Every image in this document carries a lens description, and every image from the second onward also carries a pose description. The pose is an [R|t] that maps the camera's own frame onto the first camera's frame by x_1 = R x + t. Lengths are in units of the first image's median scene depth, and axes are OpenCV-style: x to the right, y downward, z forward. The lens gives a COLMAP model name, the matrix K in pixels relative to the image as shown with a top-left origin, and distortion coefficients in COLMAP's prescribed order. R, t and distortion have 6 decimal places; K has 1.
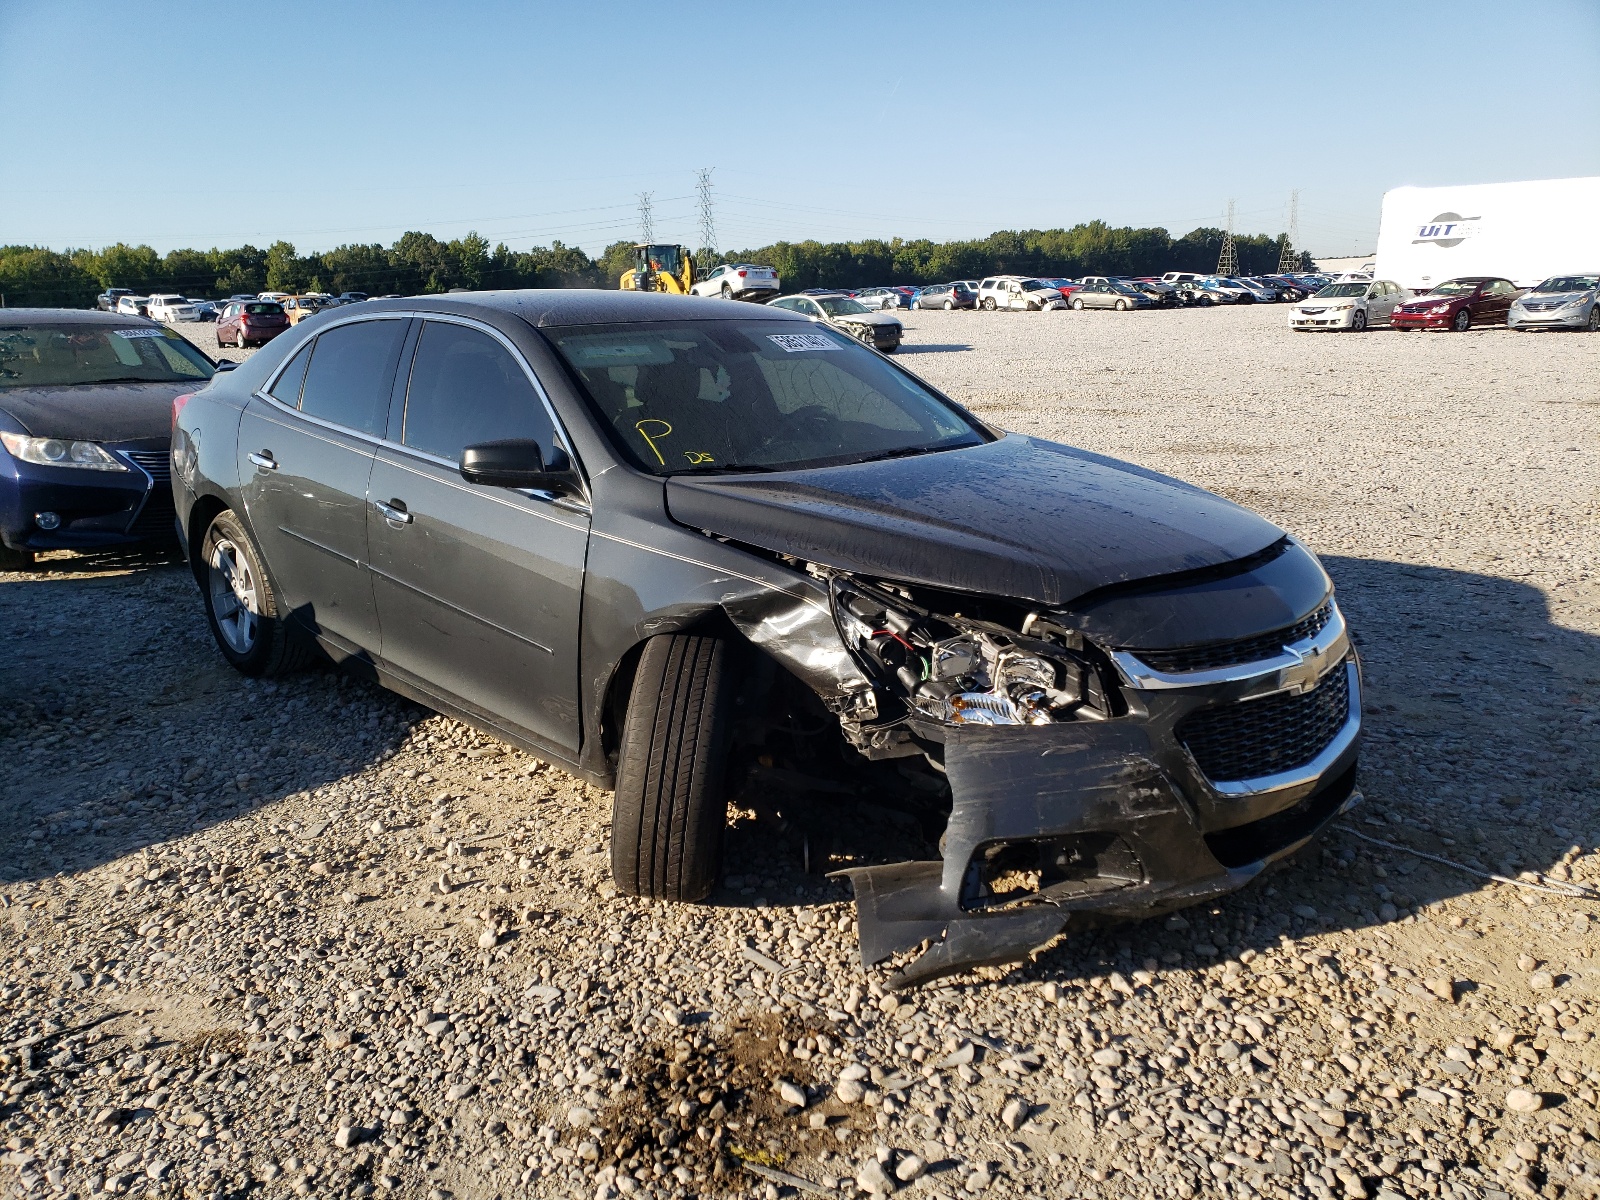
lens RADIAL K [[1224.8, 0, 804.1], [0, 1224.8, 594.6], [0, 0, 1]] dist [0.013168, -0.008860]
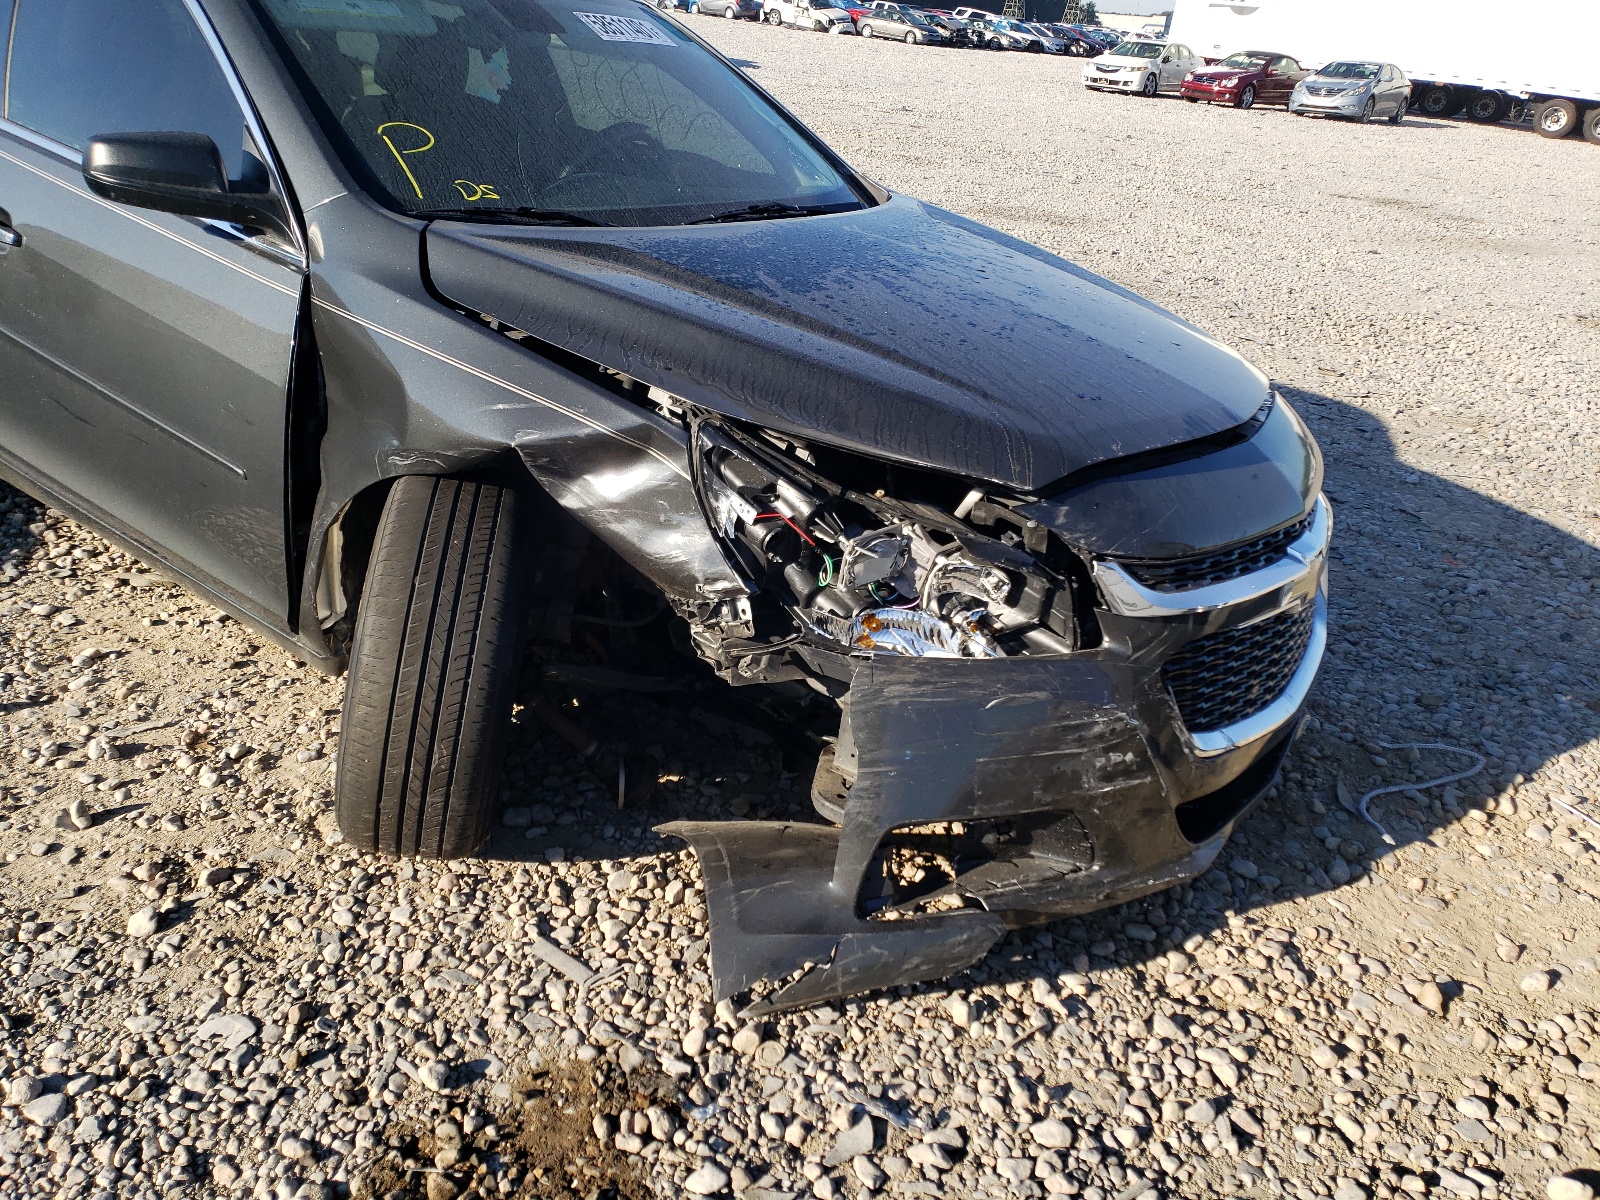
lens RADIAL K [[1224.8, 0, 788.0], [0, 1224.8, 612.7], [0, 0, 1]] dist [0.013168, -0.008860]
pose [[0.980591, 0.036705, 0.192596, -0.047372], [-0.078953, 0.973076, 0.216540, -0.056459], [-0.179462, -0.227543, 0.957088, 0.332382]]
